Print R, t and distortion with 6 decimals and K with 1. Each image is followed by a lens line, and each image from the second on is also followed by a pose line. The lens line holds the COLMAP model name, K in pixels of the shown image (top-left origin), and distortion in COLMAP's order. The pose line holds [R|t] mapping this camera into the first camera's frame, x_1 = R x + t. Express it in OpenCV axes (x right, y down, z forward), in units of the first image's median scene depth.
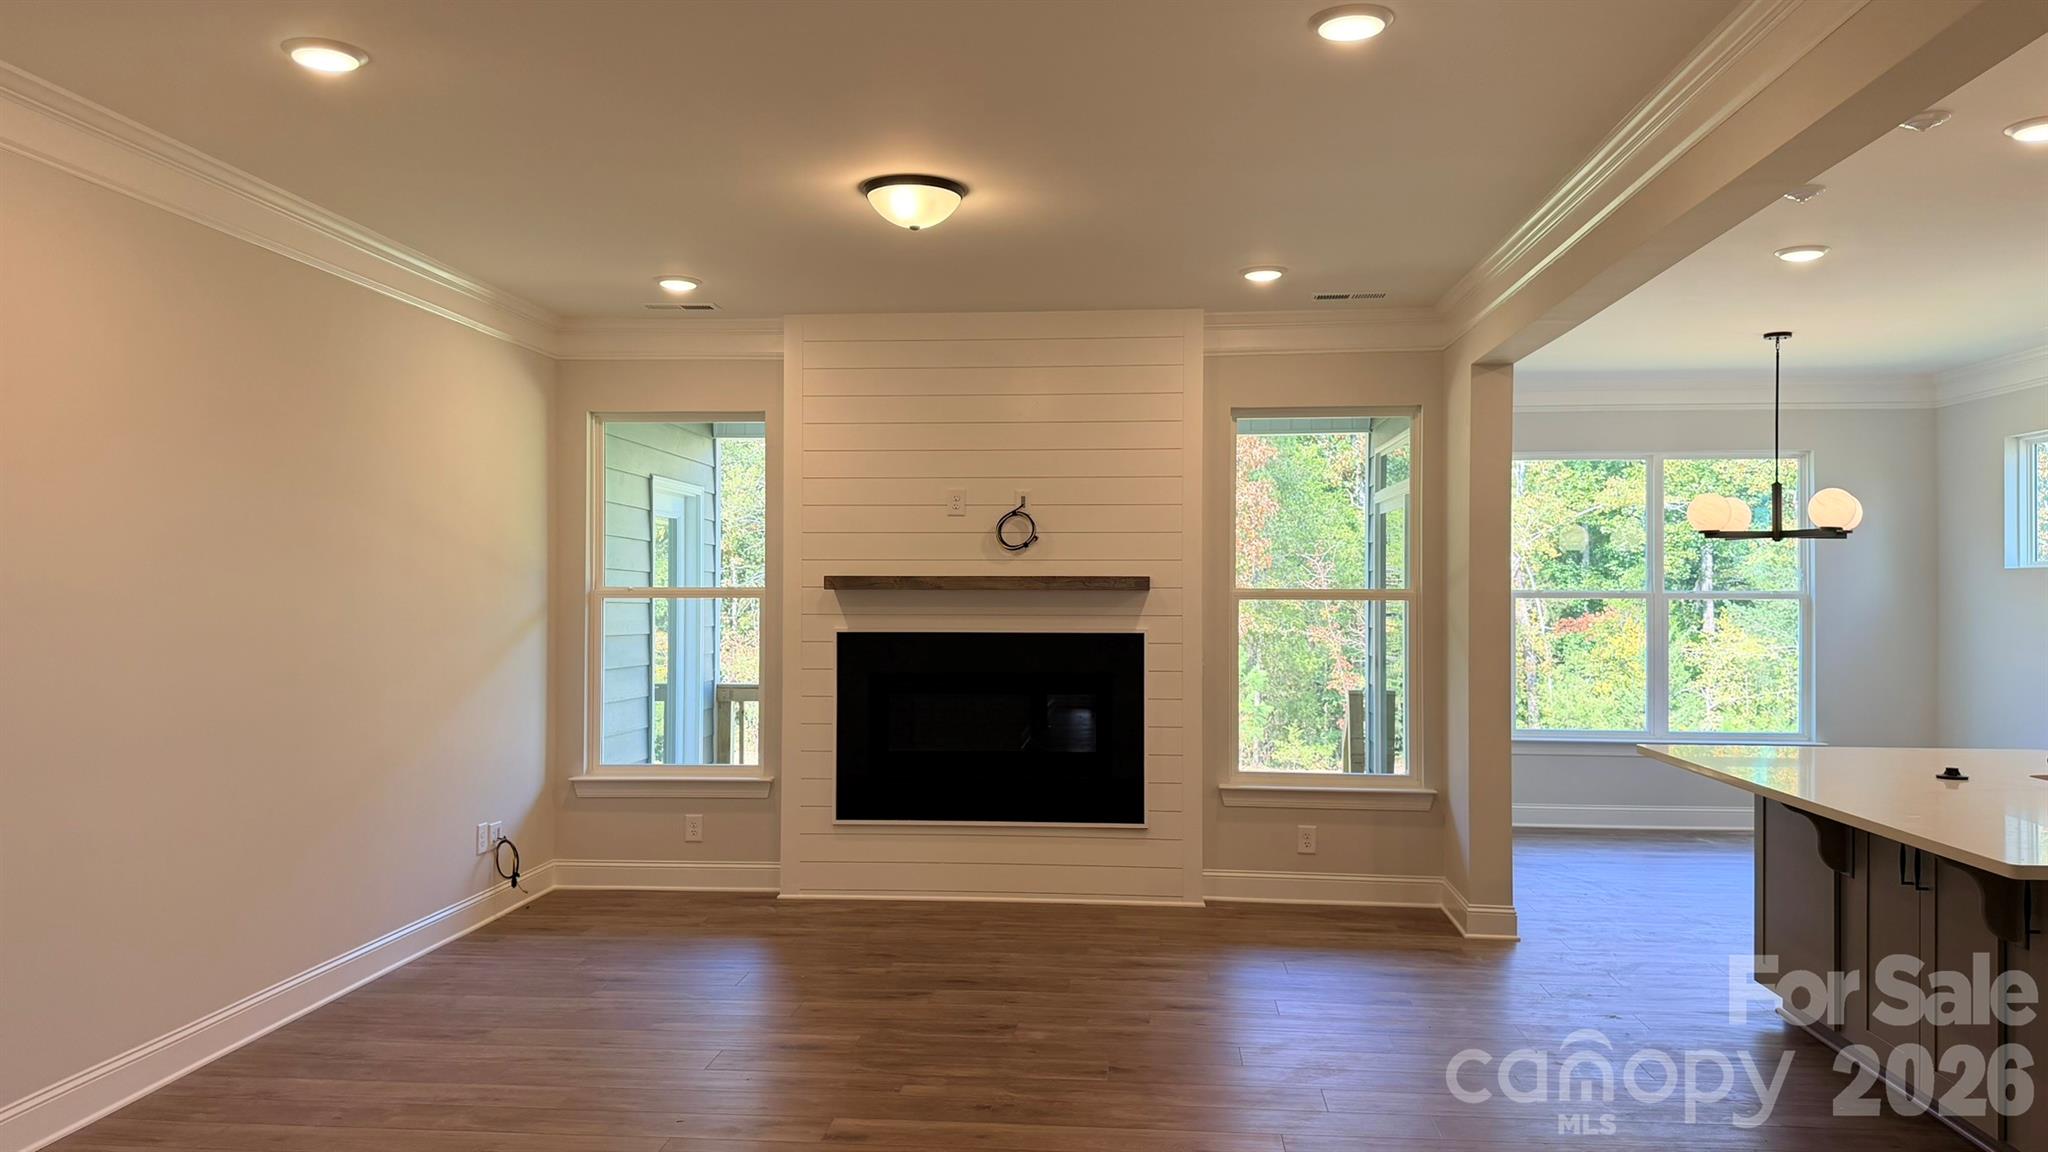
lens RADIAL K [[1449.3, 0, 1022.6], [0, 1449.3, 574.6], [0, 0, 1]] dist [0.078985, -0.096687]
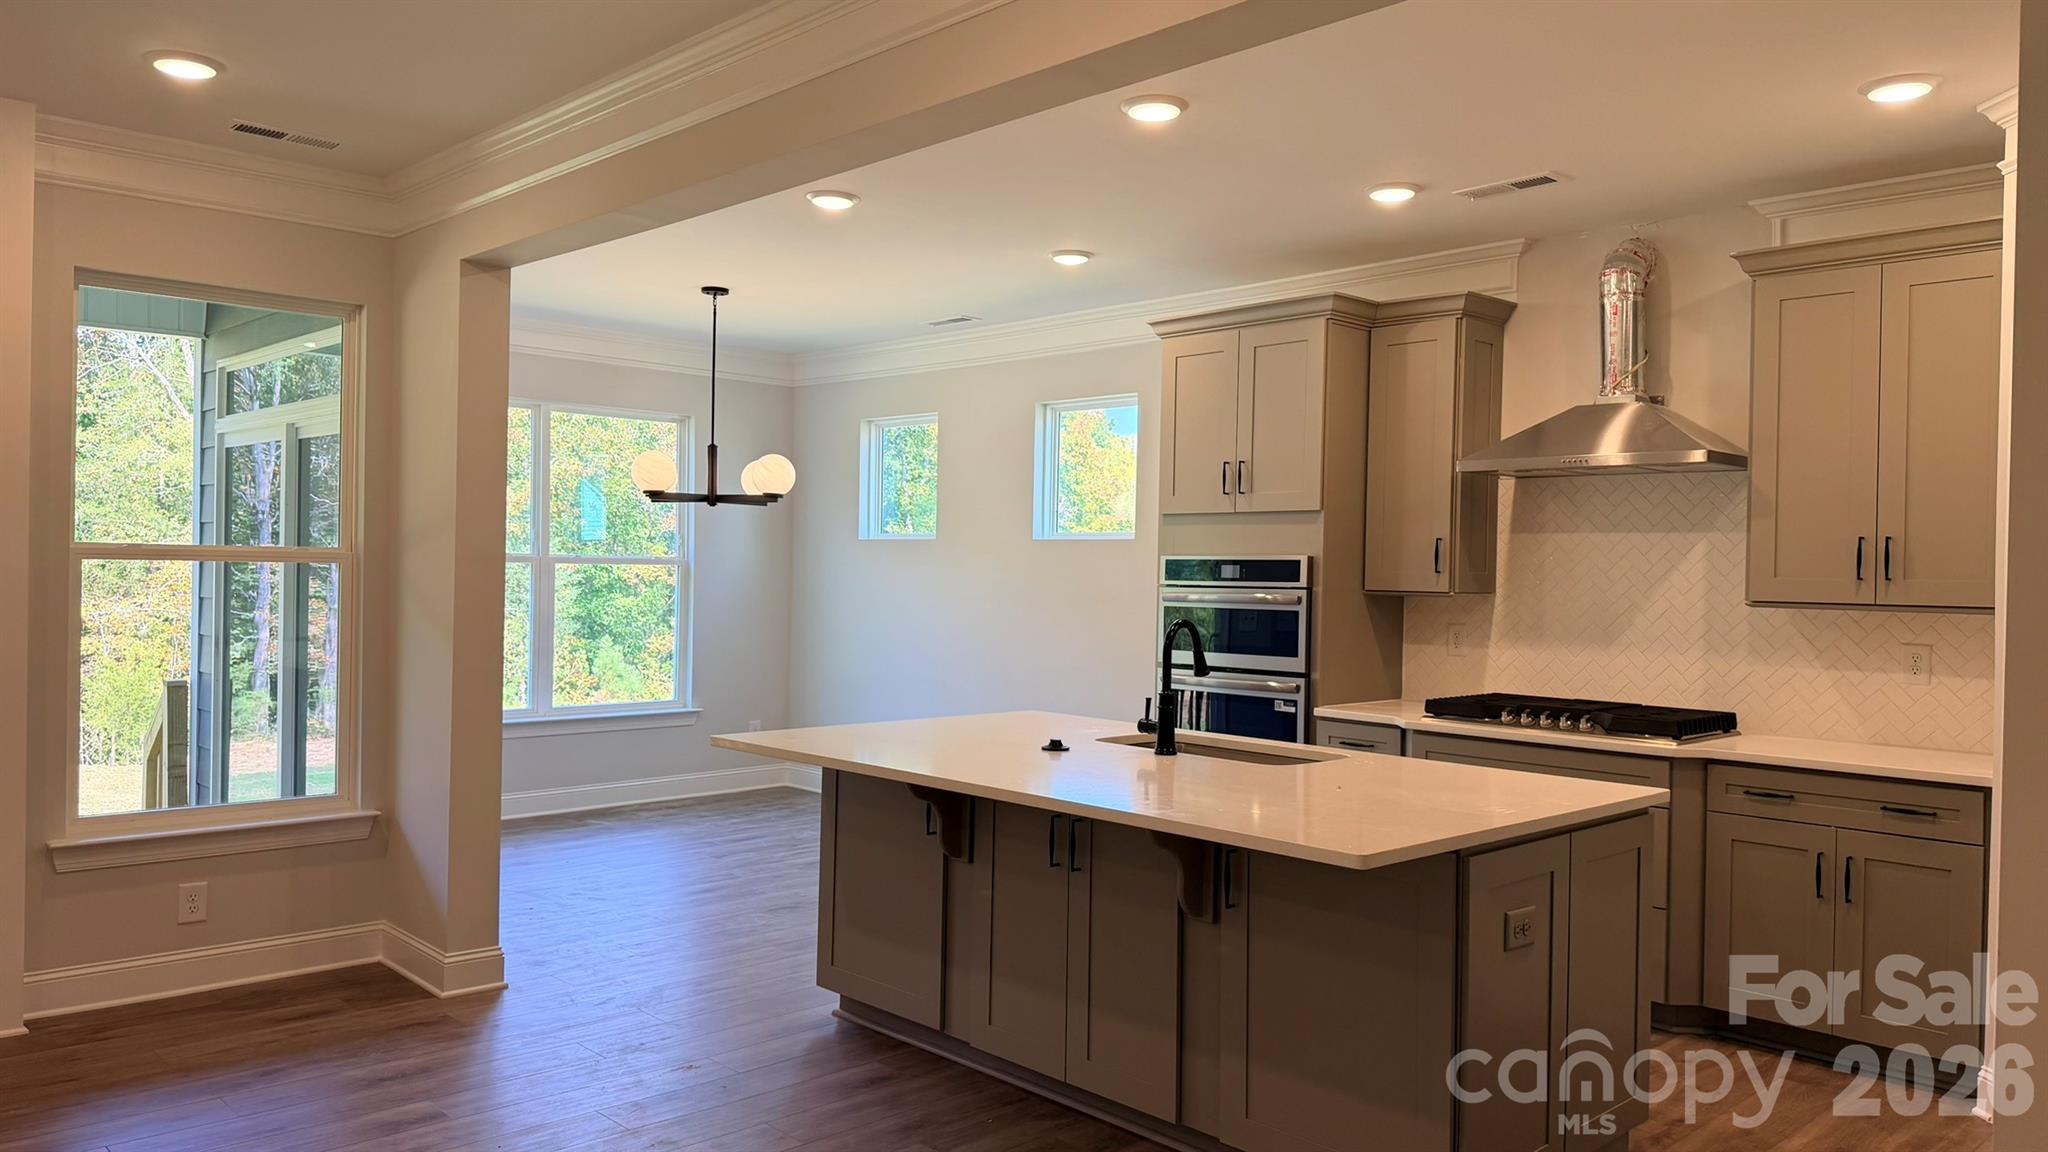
lens RADIAL K [[1449.3, 0, 1021.9], [0, 1449.3, 569.8], [0, 0, 1]] dist [0.078985, -0.096687]
pose [[0.660338, 0.007132, 0.750935, -0.073268], [-0.023850, 0.999650, 0.011478, 0.004115], [-0.750590, -0.025489, 0.660277, 0.235416]]
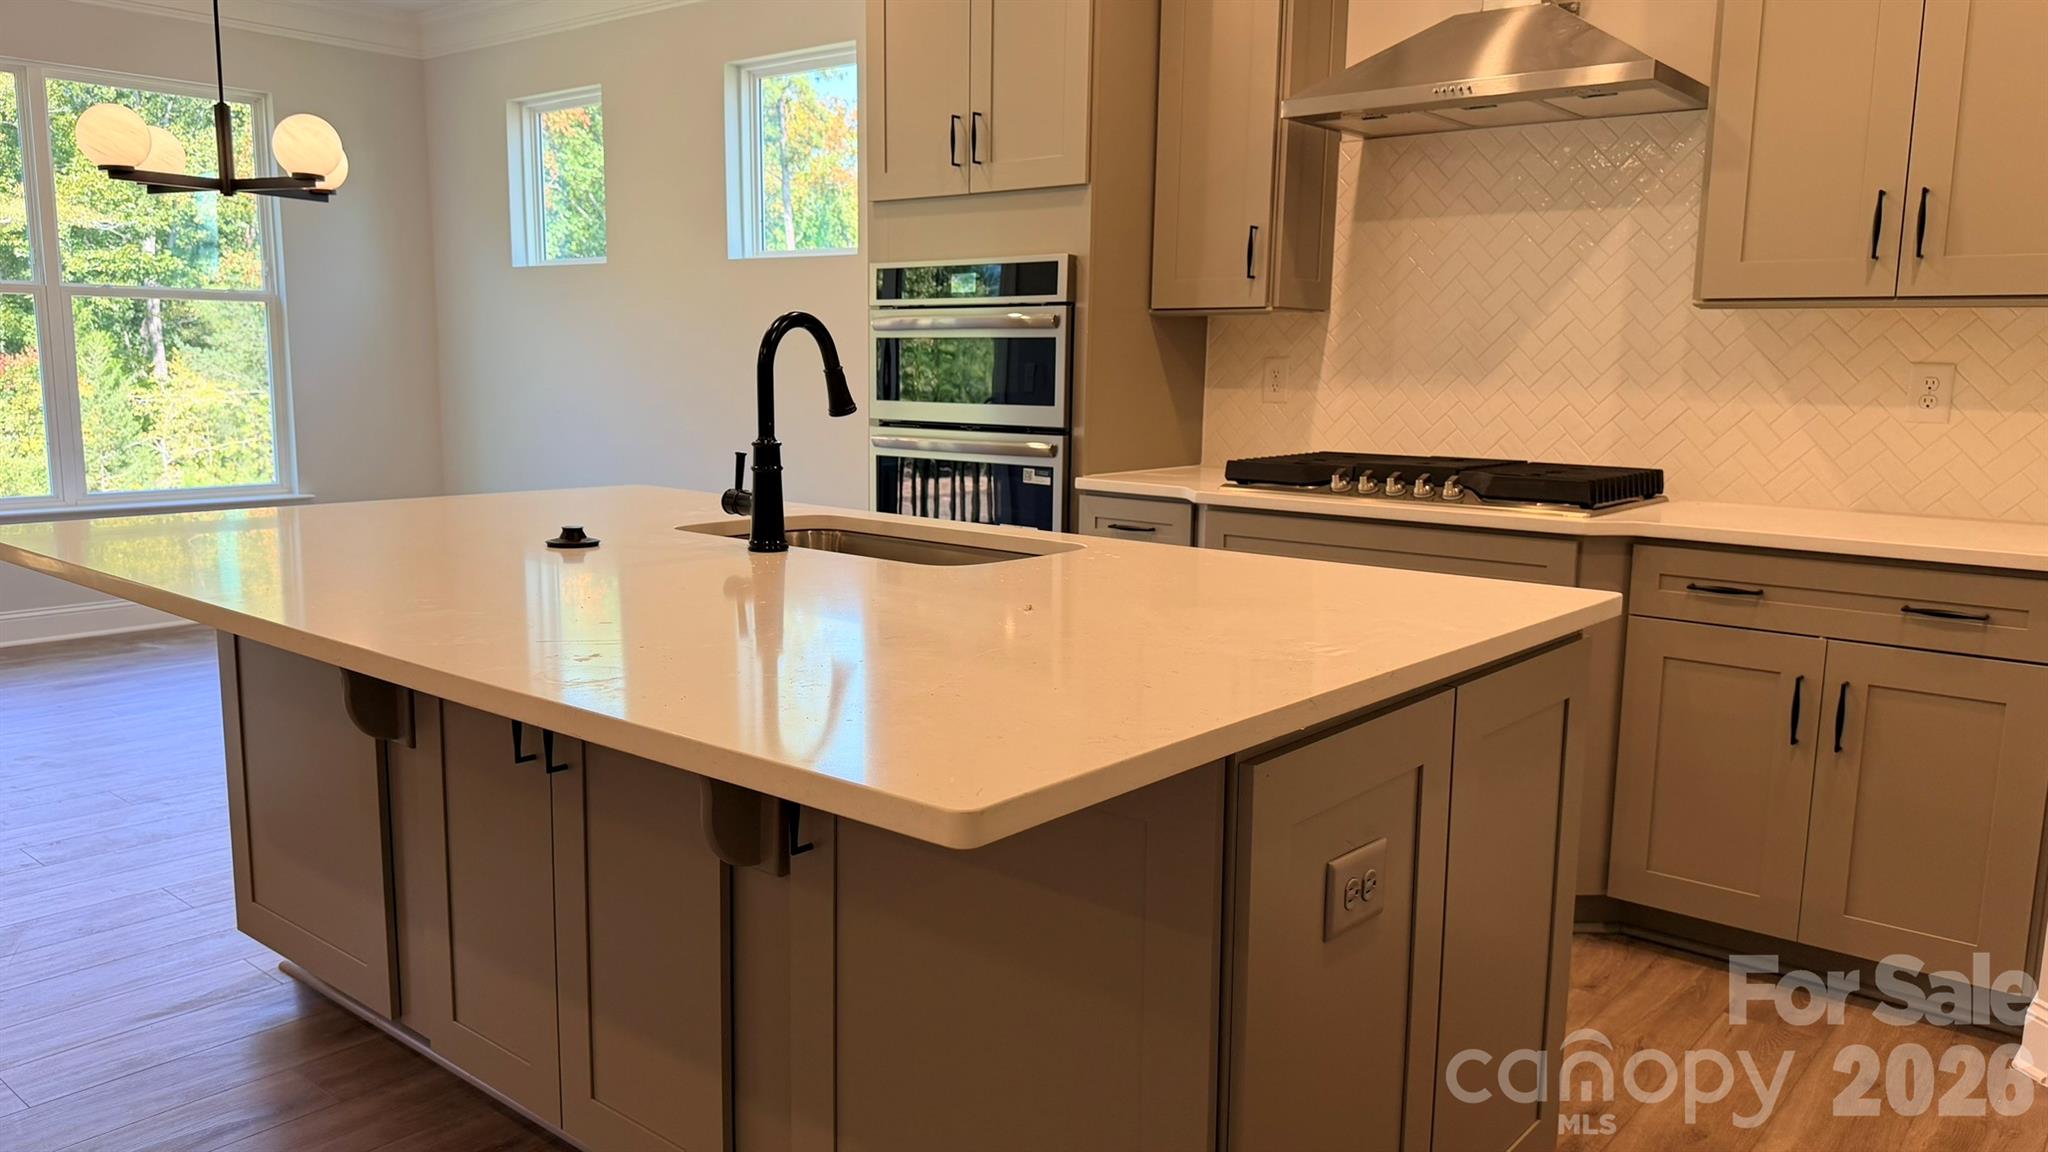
lens RADIAL K [[1449.3, 0, 1031.0], [0, 1449.3, 600.6], [0, 0, 1]] dist [0.078985, -0.096687]
pose [[0.570182, -0.130306, 0.811119, 0.173832], [-0.021948, 0.984572, 0.173599, 0.036808], [-0.821226, -0.116785, 0.558525, 0.340906]]
